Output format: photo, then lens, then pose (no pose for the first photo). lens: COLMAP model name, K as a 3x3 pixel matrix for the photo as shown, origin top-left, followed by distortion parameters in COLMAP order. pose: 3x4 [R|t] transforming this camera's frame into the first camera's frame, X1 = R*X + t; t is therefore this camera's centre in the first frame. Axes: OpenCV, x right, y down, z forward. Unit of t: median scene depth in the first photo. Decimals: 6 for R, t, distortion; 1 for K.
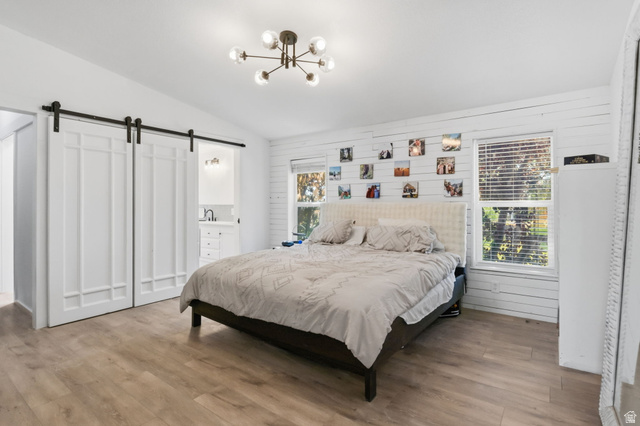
lens RADIAL K [[316.8, 0, 320.2], [0, 316.8, 211.2], [0, 0, 1]] dist [-0.006960, -0.000381]
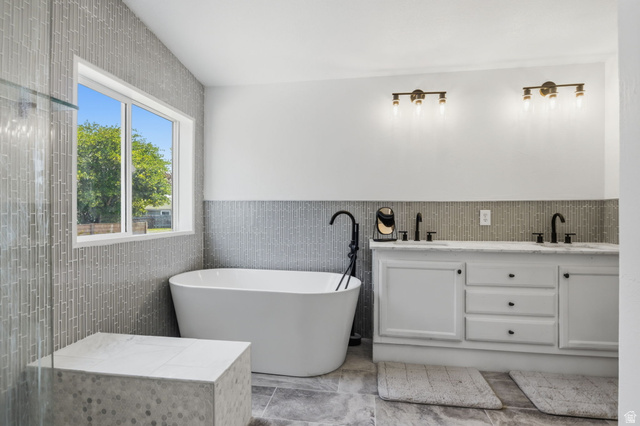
lens RADIAL K [[316.8, 0, 320.2], [0, 316.8, 211.2], [0, 0, 1]] dist [-0.006960, -0.000381]
pose [[0.895916, 0.000816, 0.444222, -0.634938], [0.003360, 0.999957, -0.008614, -0.003391], [-0.444210, 0.009210, 0.895875, 0.688240]]
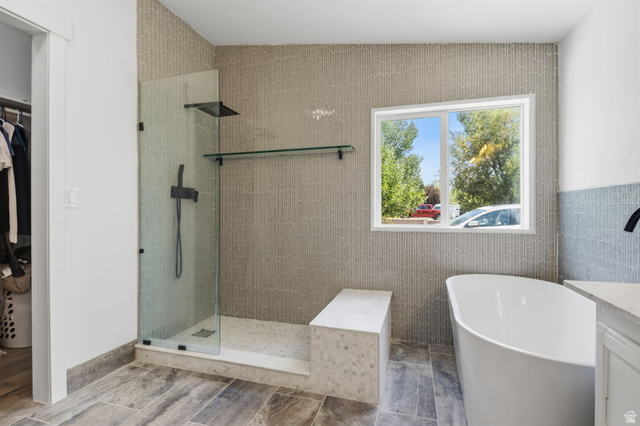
lens RADIAL K [[316.8, 0, 320.2], [0, 316.8, 211.2], [0, 0, 1]] dist [-0.006960, -0.000381]
pose [[0.323208, -0.002250, -0.946325, -0.329426], [-0.006067, 0.999972, -0.004450, 0.001044], [0.946308, 0.007180, 0.323185, 0.813872]]
